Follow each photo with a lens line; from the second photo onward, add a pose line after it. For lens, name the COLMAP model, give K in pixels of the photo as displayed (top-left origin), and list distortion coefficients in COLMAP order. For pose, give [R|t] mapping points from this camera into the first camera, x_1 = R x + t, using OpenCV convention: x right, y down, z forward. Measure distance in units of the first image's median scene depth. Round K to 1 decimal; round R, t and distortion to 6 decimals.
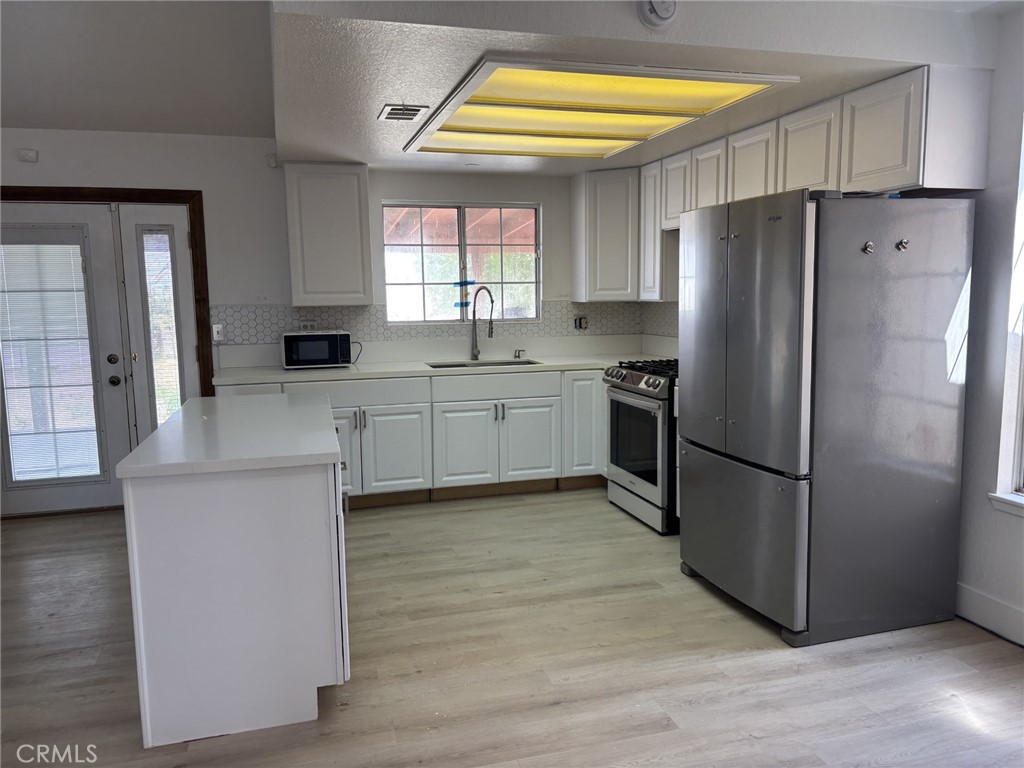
lens RADIAL K [[784.9, 0, 510.7], [0, 784.9, 386.6], [0, 0, 1]] dist [0.052685, -0.055901]
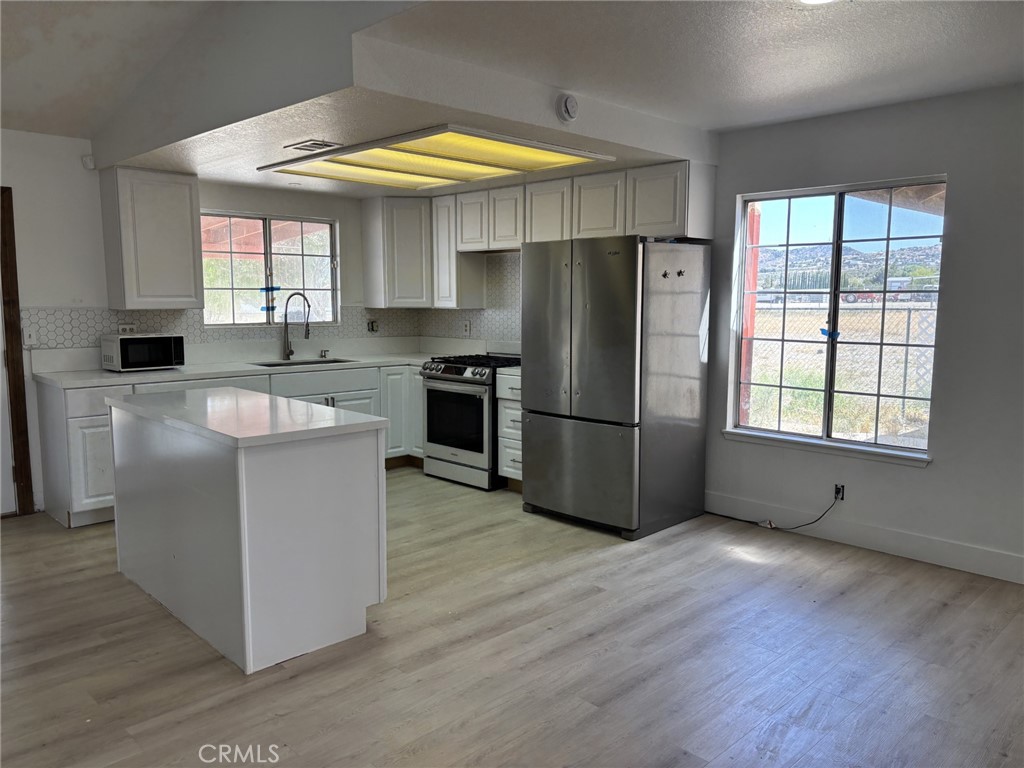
lens RADIAL K [[784.9, 0, 513.0], [0, 784.9, 383.3], [0, 0, 1]] dist [0.052685, -0.055901]
pose [[0.880395, -0.035862, 0.472884, -0.375199], [0.043075, 0.999062, -0.004431, 0.021703], [-0.472281, 0.024270, 0.881114, -0.144910]]
